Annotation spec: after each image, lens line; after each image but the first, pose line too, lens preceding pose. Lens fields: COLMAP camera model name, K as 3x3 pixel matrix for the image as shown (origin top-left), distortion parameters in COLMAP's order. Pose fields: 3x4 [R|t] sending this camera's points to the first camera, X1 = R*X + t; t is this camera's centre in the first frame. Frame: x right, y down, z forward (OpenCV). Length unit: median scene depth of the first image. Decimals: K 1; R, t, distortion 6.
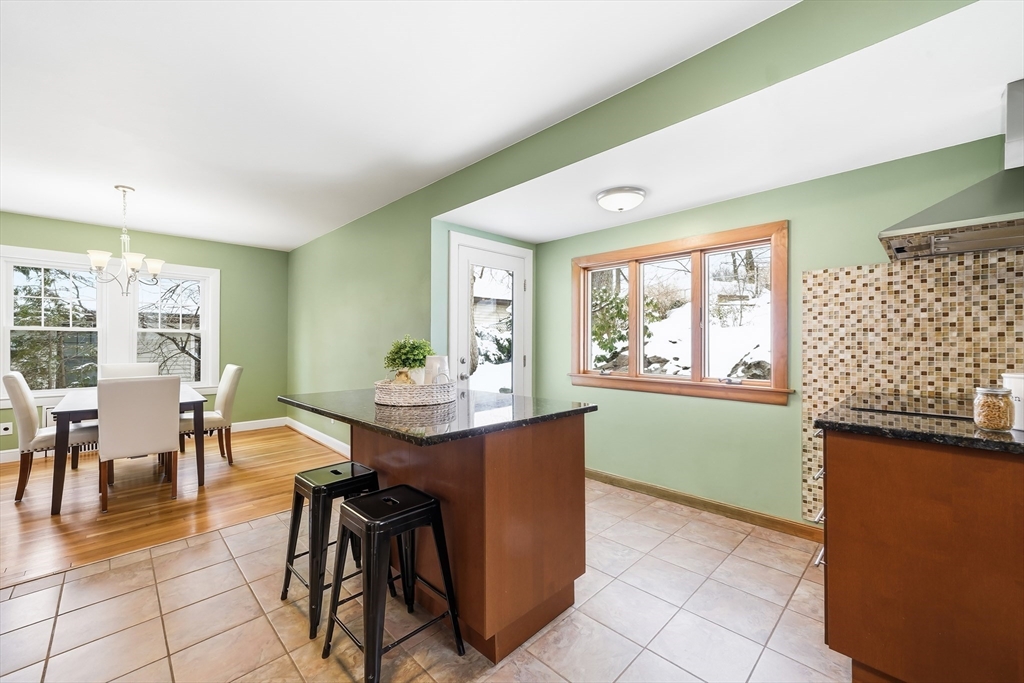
lens RADIAL K [[409.9, 0, 512.0], [0, 409.9, 341.5], [0, 0, 1]] dist [0.000788, 0.000045]
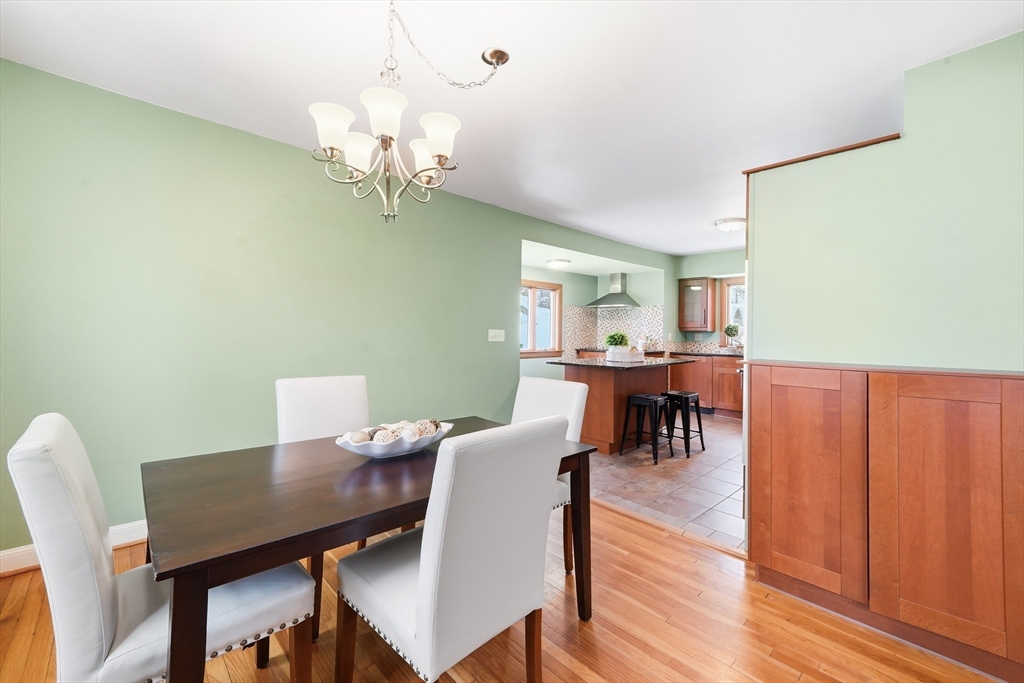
lens RADIAL K [[409.9, 0, 512.0], [0, 409.9, 341.5], [0, 0, 1]] dist [0.000788, 0.000045]
pose [[0.032888, -0.022565, 0.999204, -1.973867], [-0.002714, 0.999739, 0.022666, 0.003415], [-0.999455, -0.003457, 0.032818, 1.264721]]
